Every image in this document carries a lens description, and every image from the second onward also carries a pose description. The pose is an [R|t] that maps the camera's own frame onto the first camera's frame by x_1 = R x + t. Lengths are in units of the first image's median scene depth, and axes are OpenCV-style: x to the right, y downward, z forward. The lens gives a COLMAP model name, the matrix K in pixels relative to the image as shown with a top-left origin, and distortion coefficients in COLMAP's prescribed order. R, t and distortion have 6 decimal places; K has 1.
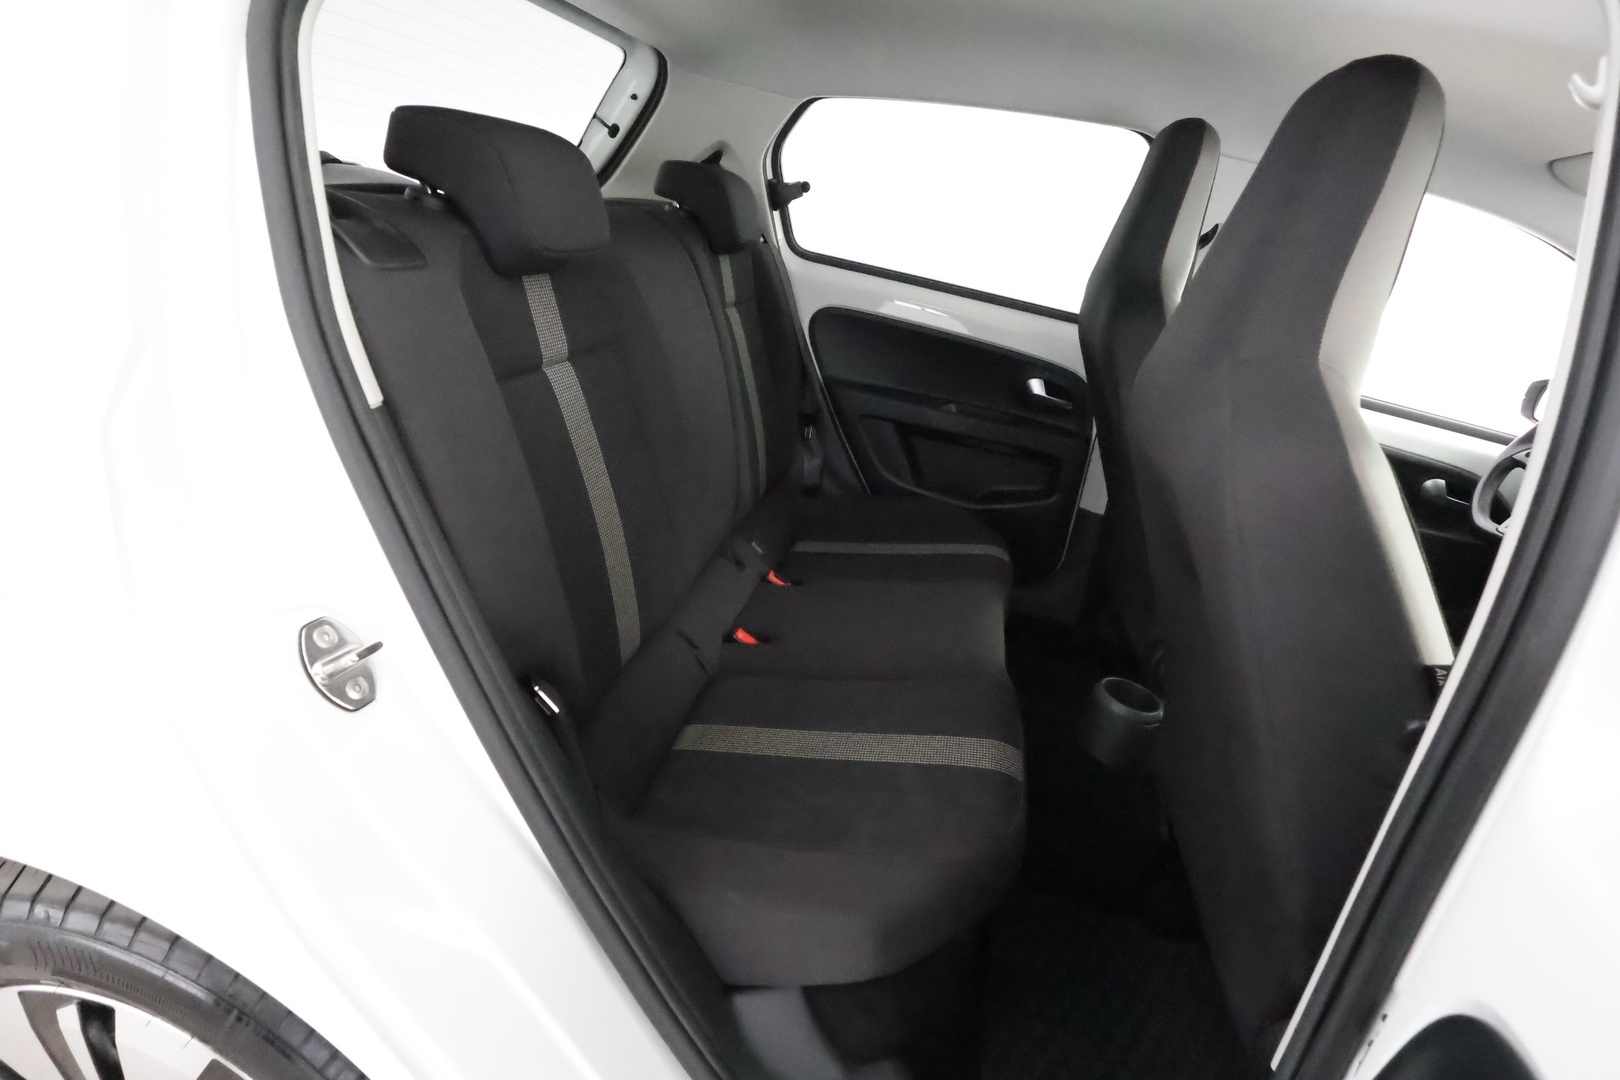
lens RADIAL K [[813.4, 0, 814.4], [0, 813.4, 507.3], [0, 0, 1]] dist [0.001732, 0.001598]
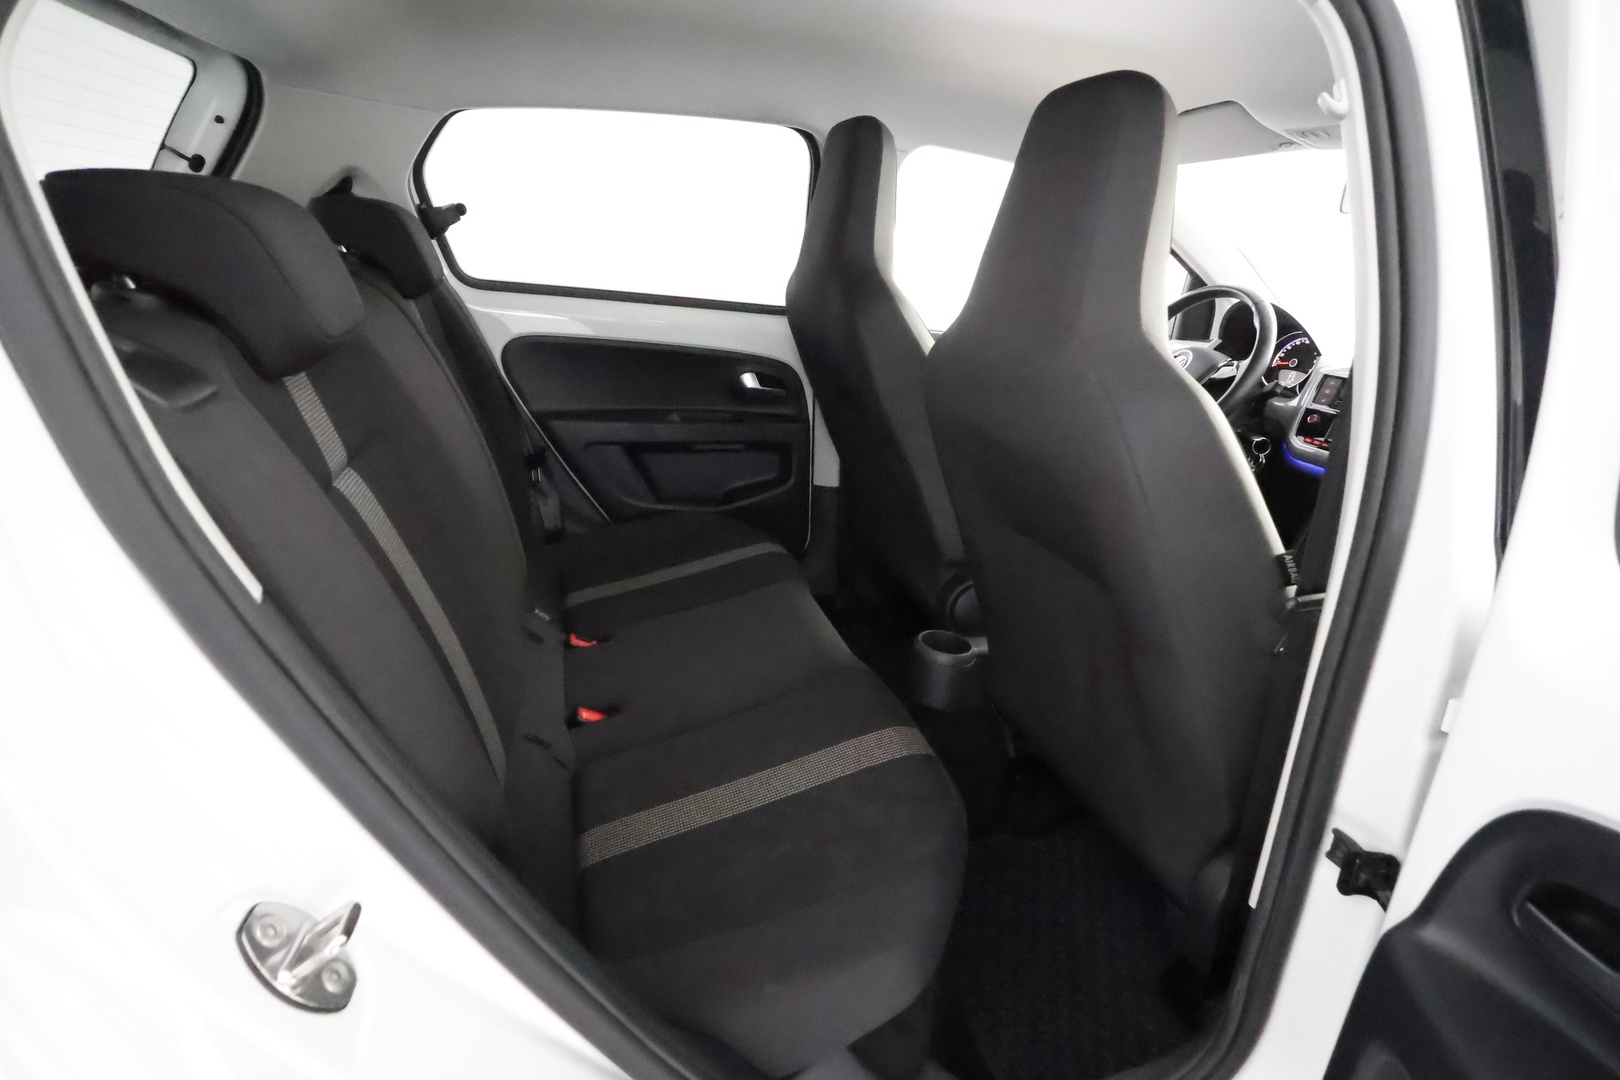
lens RADIAL K [[813.4, 0, 814.4], [0, 813.4, 507.3], [0, 0, 1]] dist [0.001732, 0.001598]
pose [[0.876134, -0.248012, 0.413377, -0.126951], [0.243437, 0.967758, 0.064668, -0.042987], [-0.416087, 0.043973, 0.908261, 0.044647]]
